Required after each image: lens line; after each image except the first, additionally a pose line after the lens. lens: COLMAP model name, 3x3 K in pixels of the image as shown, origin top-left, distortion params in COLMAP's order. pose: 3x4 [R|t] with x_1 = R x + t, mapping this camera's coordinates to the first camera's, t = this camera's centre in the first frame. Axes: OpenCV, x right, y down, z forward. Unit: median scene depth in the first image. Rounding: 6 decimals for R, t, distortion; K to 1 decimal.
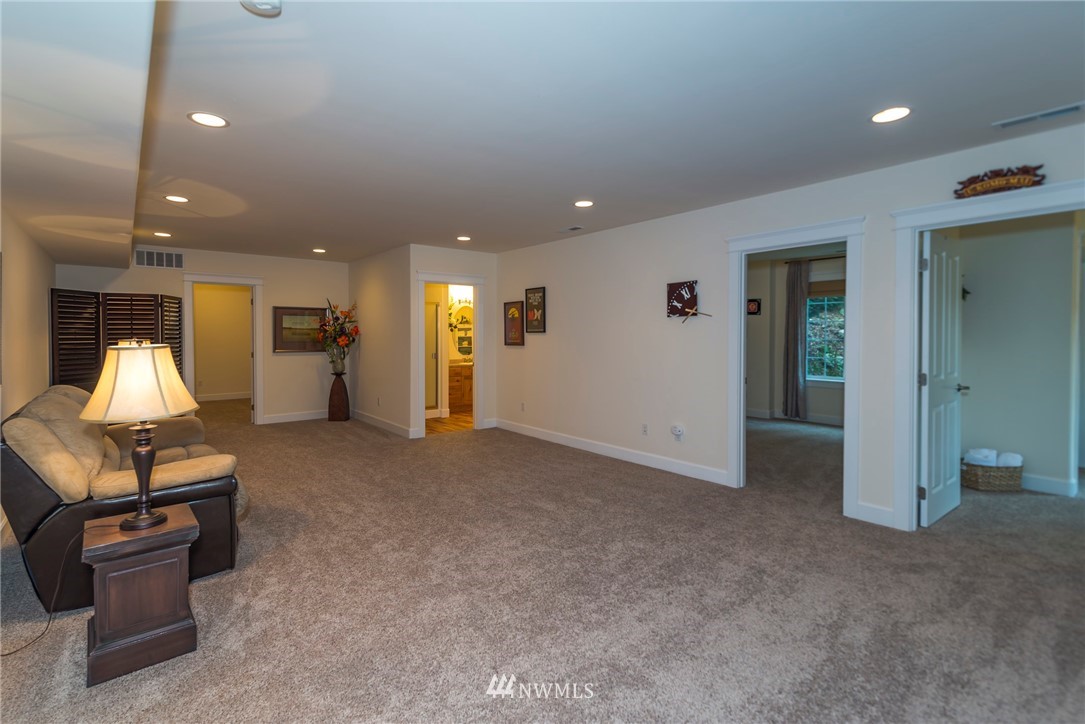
lens RADIAL K [[490.8, 0, 539.7], [0, 490.8, 347.4], [0, 0, 1]] dist [-0.000096, -0.000056]
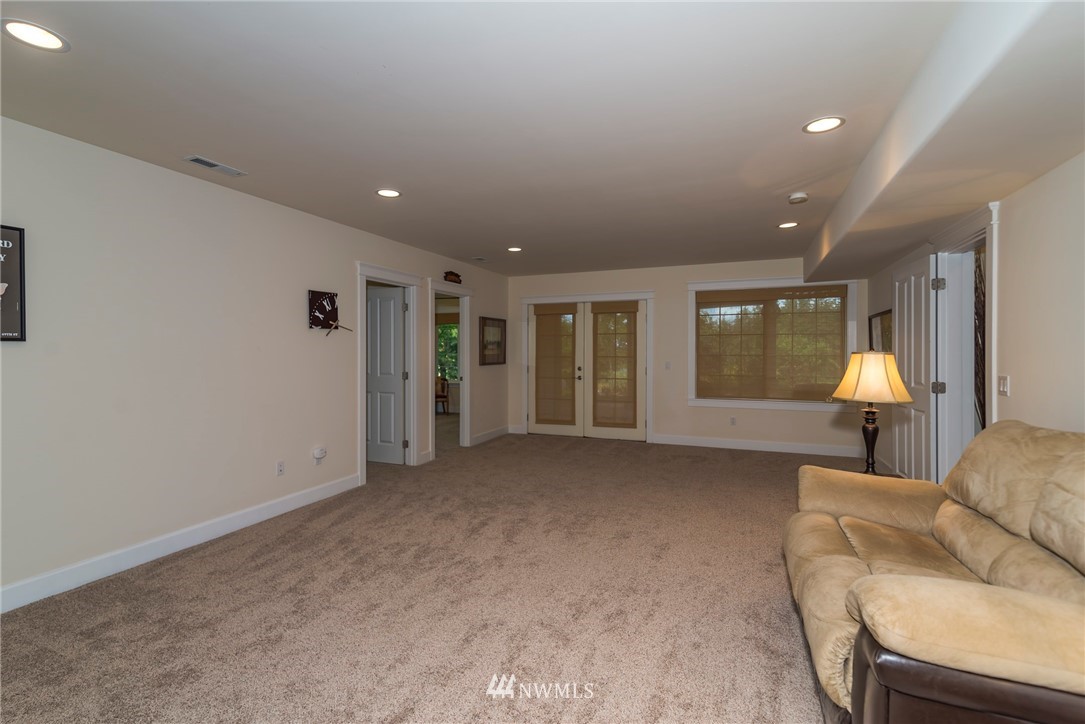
lens RADIAL K [[490.8, 0, 539.7], [0, 490.8, 347.4], [0, 0, 1]] dist [-0.000096, -0.000056]
pose [[-0.462773, 0.004266, 0.886467, -0.729823], [0.019539, 0.999795, 0.005389, -0.024991], [-0.886262, 0.019815, -0.462761, 1.077832]]
